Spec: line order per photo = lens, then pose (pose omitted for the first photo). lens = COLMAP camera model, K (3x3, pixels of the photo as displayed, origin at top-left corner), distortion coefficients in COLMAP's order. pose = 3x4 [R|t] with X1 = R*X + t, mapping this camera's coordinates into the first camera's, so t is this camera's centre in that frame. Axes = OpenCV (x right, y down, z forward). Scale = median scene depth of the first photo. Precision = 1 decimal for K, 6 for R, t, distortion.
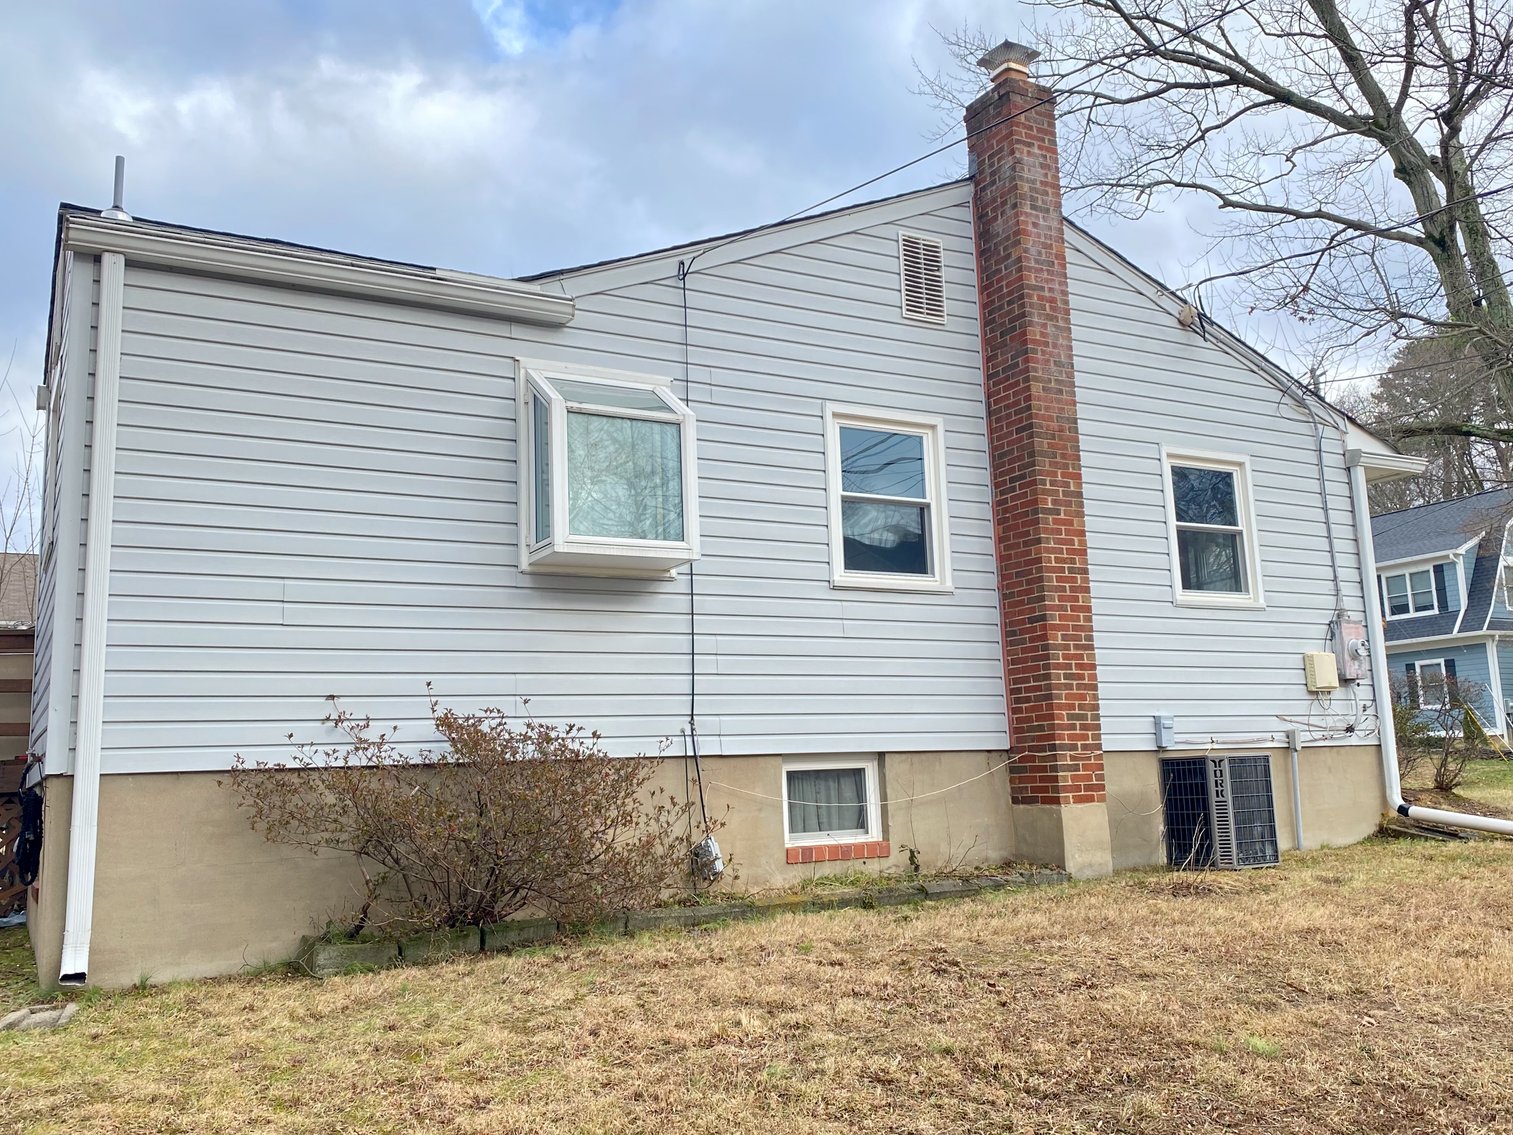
lens RADIAL K [[1297.4, 0, 738.5], [0, 1297.4, 545.7], [0, 0, 1]] dist [0.054738, -0.069851]
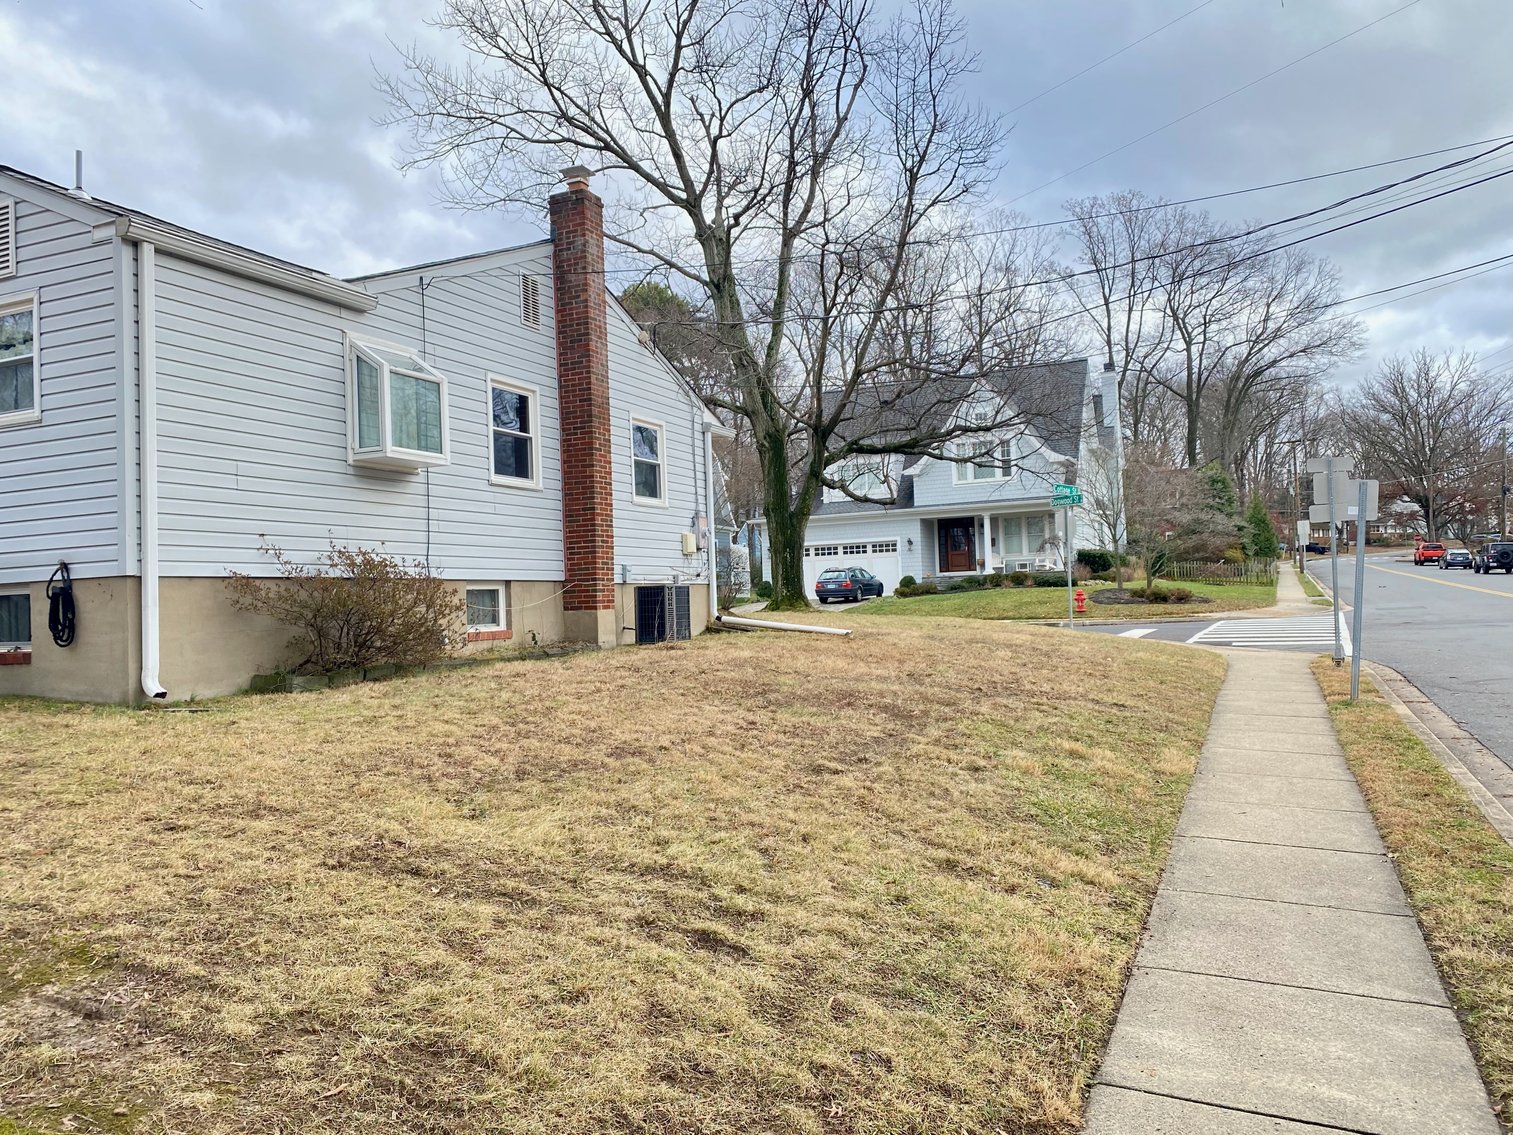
lens RADIAL K [[1164.2, 0, 754.2], [0, 1164.2, 571.6], [0, 0, 1]] dist [-0.054249, -0.010131]
pose [[0.796666, 0.025610, 0.603877, -0.543865], [-0.099444, 0.991040, 0.089163, -0.023309], [-0.596183, -0.131085, 0.792075, -0.411520]]
